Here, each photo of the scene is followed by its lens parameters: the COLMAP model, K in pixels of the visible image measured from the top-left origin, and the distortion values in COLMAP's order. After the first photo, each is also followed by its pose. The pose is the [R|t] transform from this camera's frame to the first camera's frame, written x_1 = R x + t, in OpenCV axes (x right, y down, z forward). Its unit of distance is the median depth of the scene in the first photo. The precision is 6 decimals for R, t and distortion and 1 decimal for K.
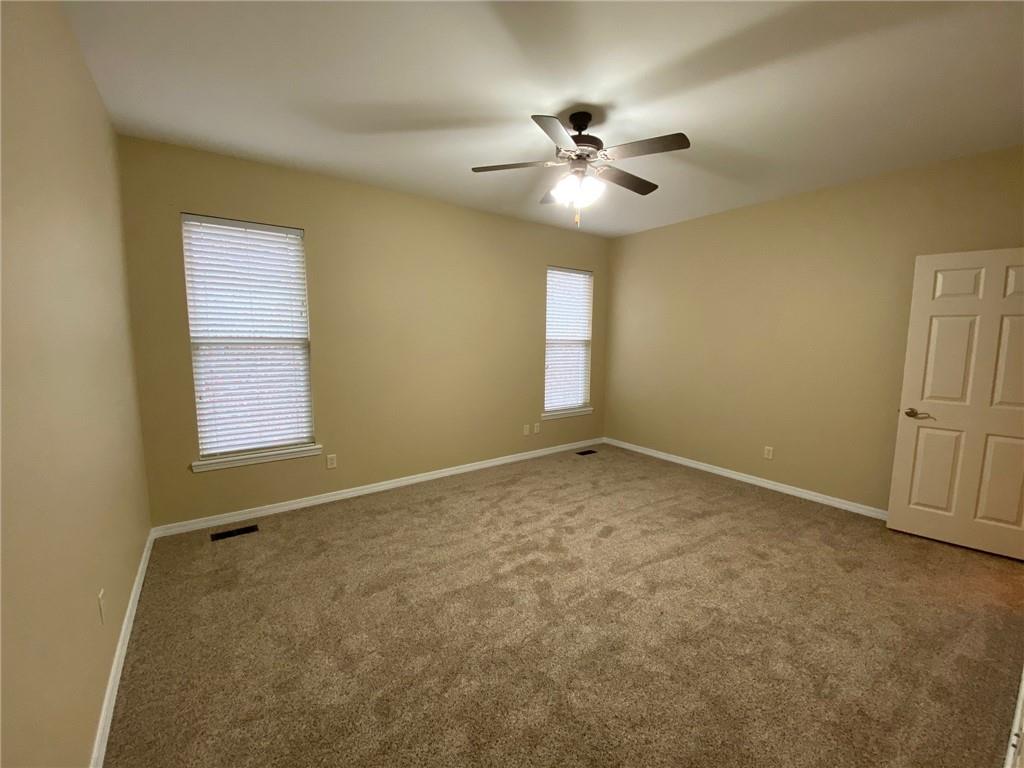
lens RADIAL K [[417.0, 0, 512.0], [0, 417.0, 384.0], [0, 0, 1]] dist [0.024591, -0.023246]
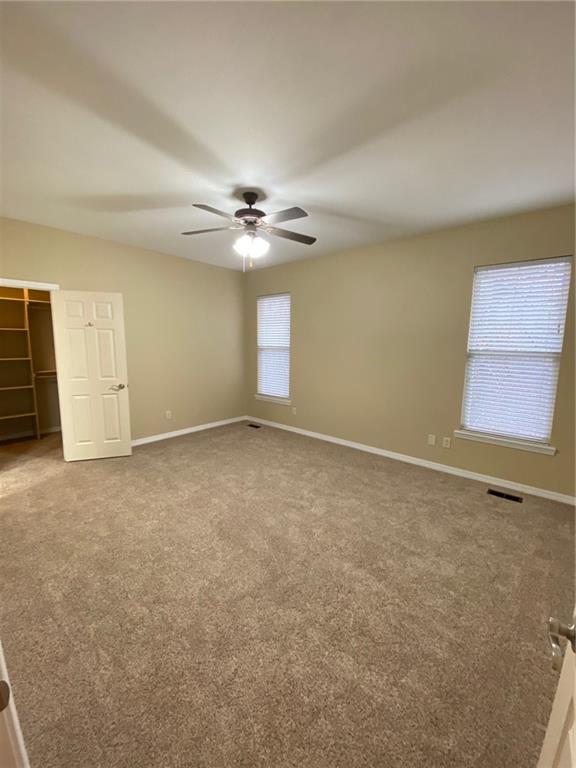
lens RADIAL K [[314.8, 0, 288.0], [0, 314.8, 384.0], [0, 0, 1]] dist [-0.047446, 0.000064]
pose [[0.173105, 0.114994, -0.978167, 0.849492], [-0.120210, 0.988202, 0.094901, -0.063317], [0.977540, 0.101158, 0.184886, 0.624259]]
